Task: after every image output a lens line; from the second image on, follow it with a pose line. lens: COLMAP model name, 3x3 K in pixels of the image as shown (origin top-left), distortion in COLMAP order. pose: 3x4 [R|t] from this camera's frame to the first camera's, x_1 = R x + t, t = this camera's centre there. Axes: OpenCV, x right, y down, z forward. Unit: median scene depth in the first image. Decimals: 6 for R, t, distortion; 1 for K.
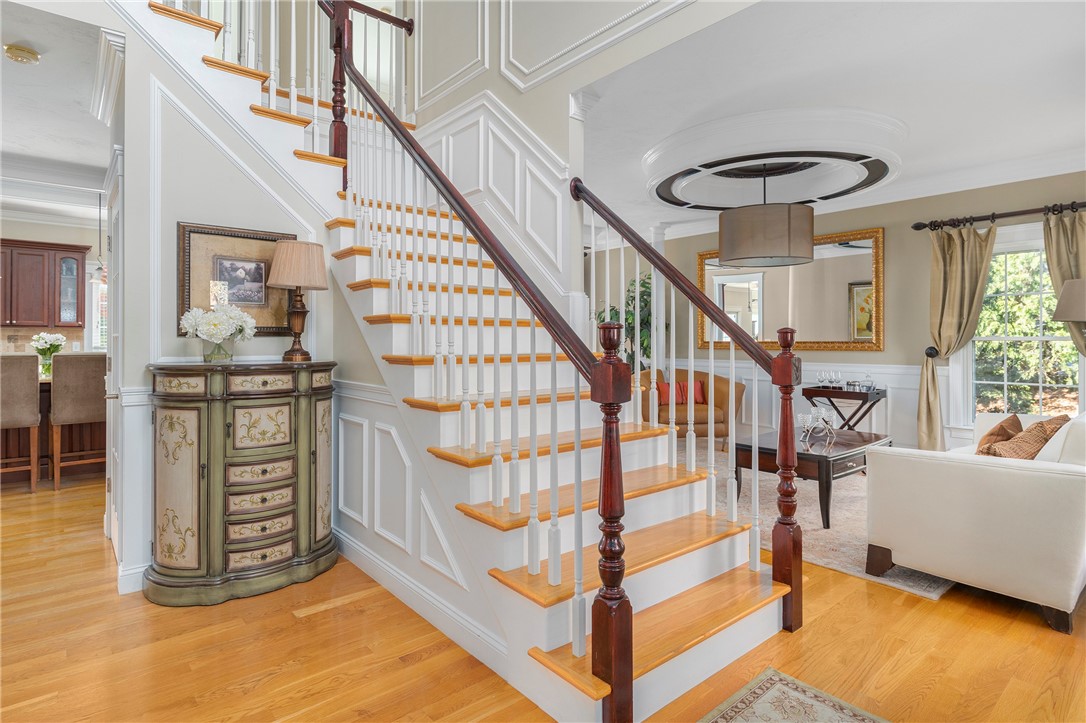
lens RADIAL K [[574.3, 0, 543.4], [0, 574.3, 336.3], [0, 0, 1]] dist [-0.001882, 0.001538]
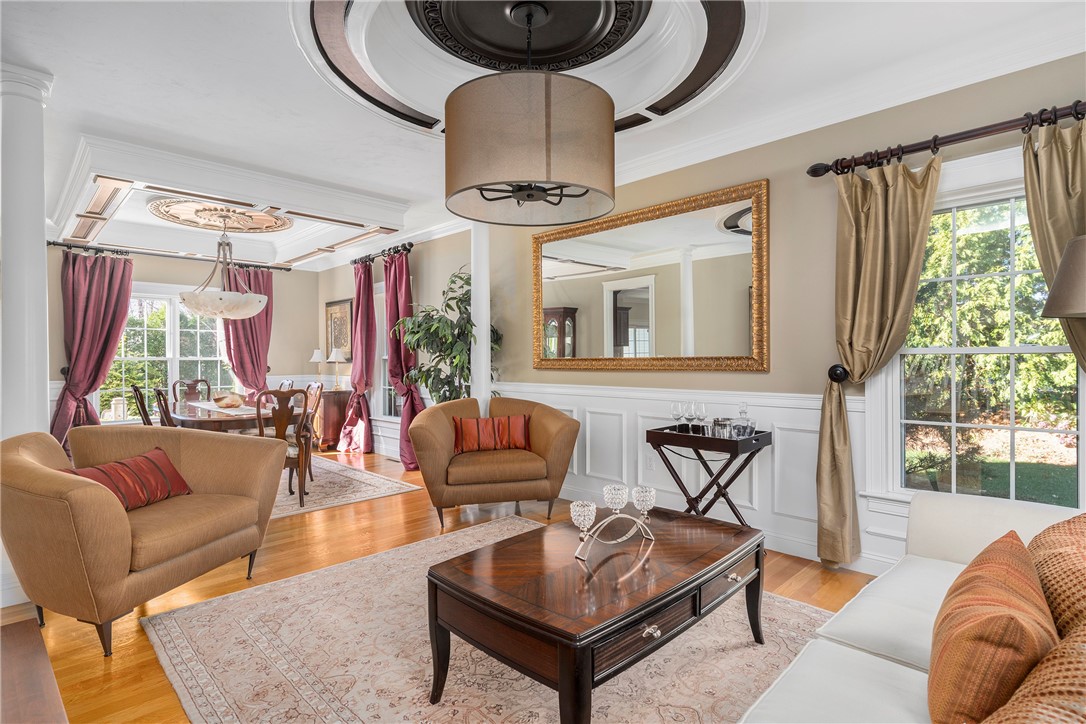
lens RADIAL K [[537.7, 0, 542.5], [0, 537.7, 358.2], [0, 0, 1]] dist [-0.000824, -0.000385]
pose [[0.997675, -0.004921, 0.067975, 0.324311], [0.004508, 0.999970, 0.006225, 0.006605], [-0.068004, -0.005904, 0.997668, 0.450408]]
